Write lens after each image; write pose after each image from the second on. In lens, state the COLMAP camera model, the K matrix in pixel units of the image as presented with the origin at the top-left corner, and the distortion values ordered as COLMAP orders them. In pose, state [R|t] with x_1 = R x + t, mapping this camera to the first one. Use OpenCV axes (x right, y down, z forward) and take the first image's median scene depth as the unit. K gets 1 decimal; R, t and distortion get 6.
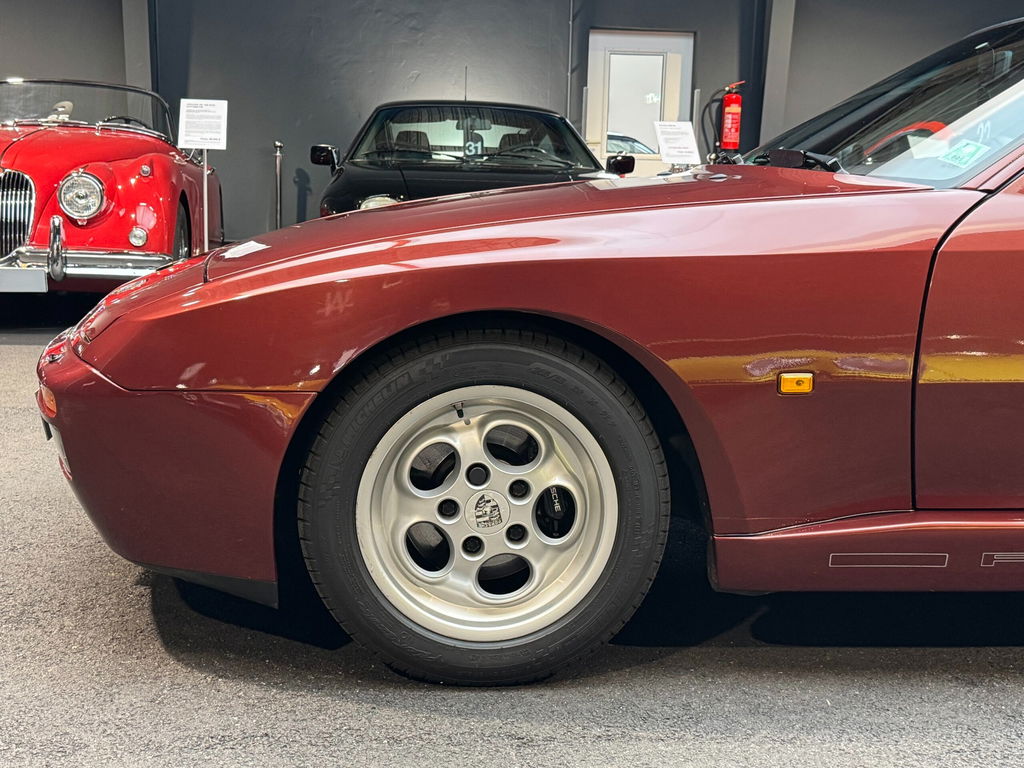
lens RADIAL K [[1358.0, 0, 512.0], [0, 1358.0, 384.0], [0, 0, 1]] dist [0.134330, -0.023587]
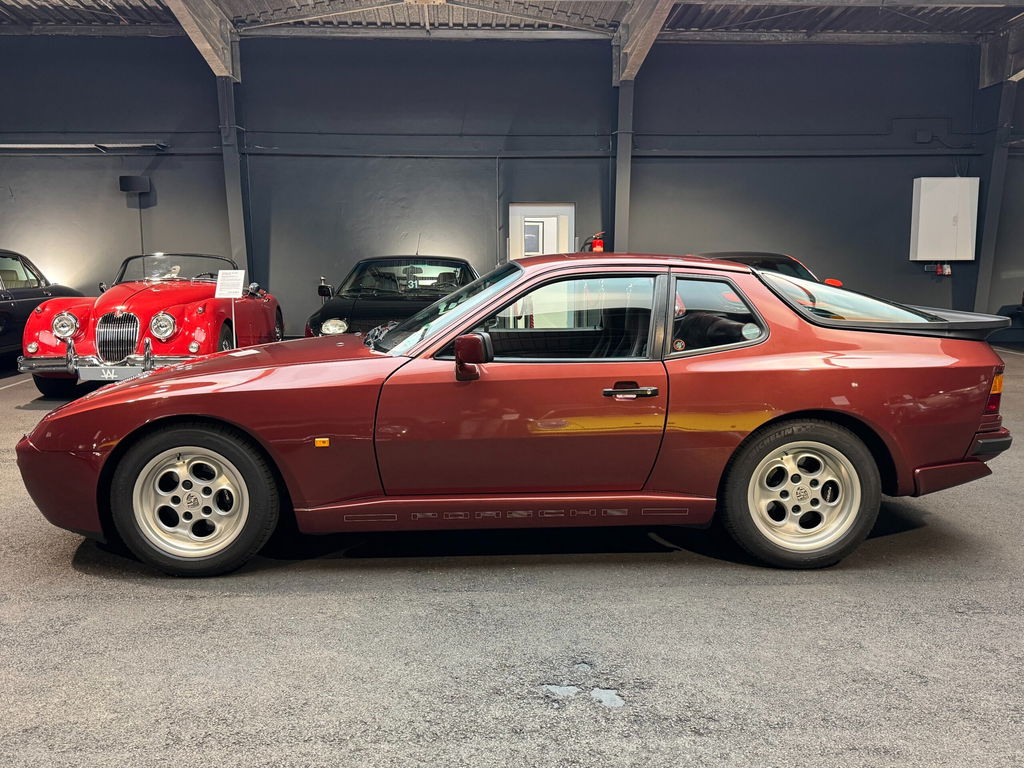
lens RADIAL K [[919.6, 0, 512.0], [0, 919.6, 384.0], [0, 0, 1]] dist [0.205921, -0.414026]
pose [[0.997359, -0.020250, -0.069752, 0.591496], [0.018515, 0.999505, -0.025429, -0.049980], [0.070232, 0.024071, 0.997240, -0.514440]]
